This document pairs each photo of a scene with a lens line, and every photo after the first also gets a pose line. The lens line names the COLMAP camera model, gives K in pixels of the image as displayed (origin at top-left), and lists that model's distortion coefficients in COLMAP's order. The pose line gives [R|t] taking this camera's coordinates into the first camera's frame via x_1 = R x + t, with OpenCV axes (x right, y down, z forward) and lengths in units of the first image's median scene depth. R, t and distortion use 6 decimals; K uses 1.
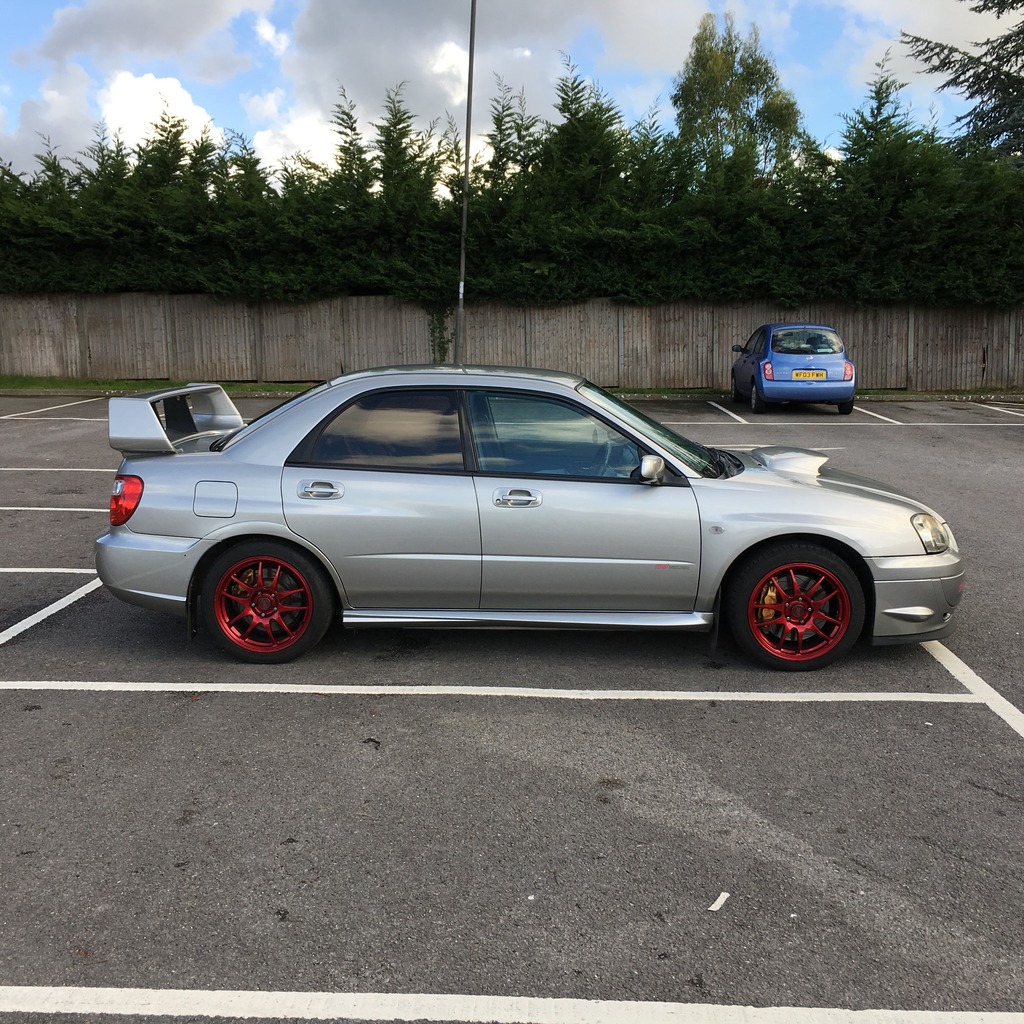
lens RADIAL K [[1166.6, 0, 511.6], [0, 1166.6, 513.4], [0, 0, 1]] dist [0.032246, 0.000000]
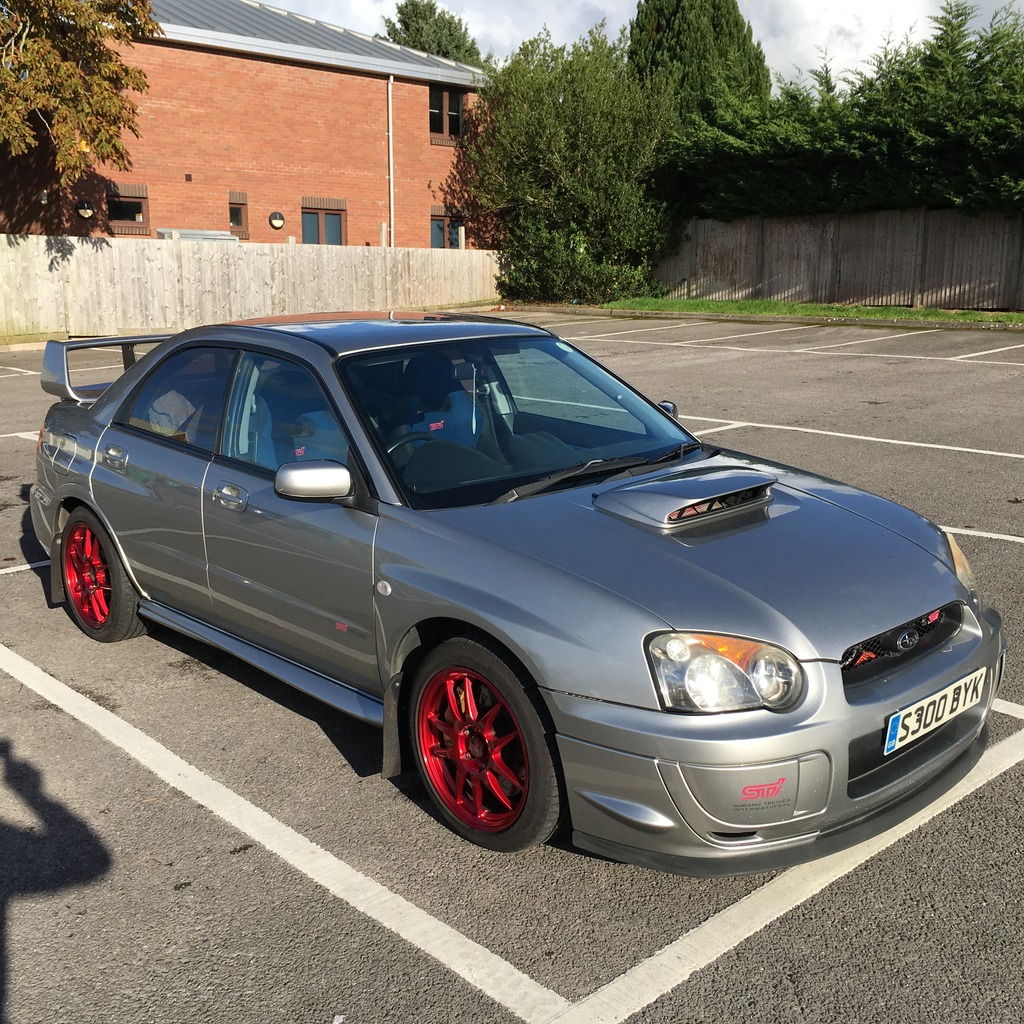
lens RADIAL K [[1166.6, 0, 508.3], [0, 1166.6, 512.4], [0, 0, 1]] dist [0.032246, 0.000000]
pose [[0.699585, 0.140660, -0.700568, 0.147771], [-0.093448, 0.990023, 0.105460, -0.022402], [0.708412, -0.008311, 0.705750, 0.132804]]
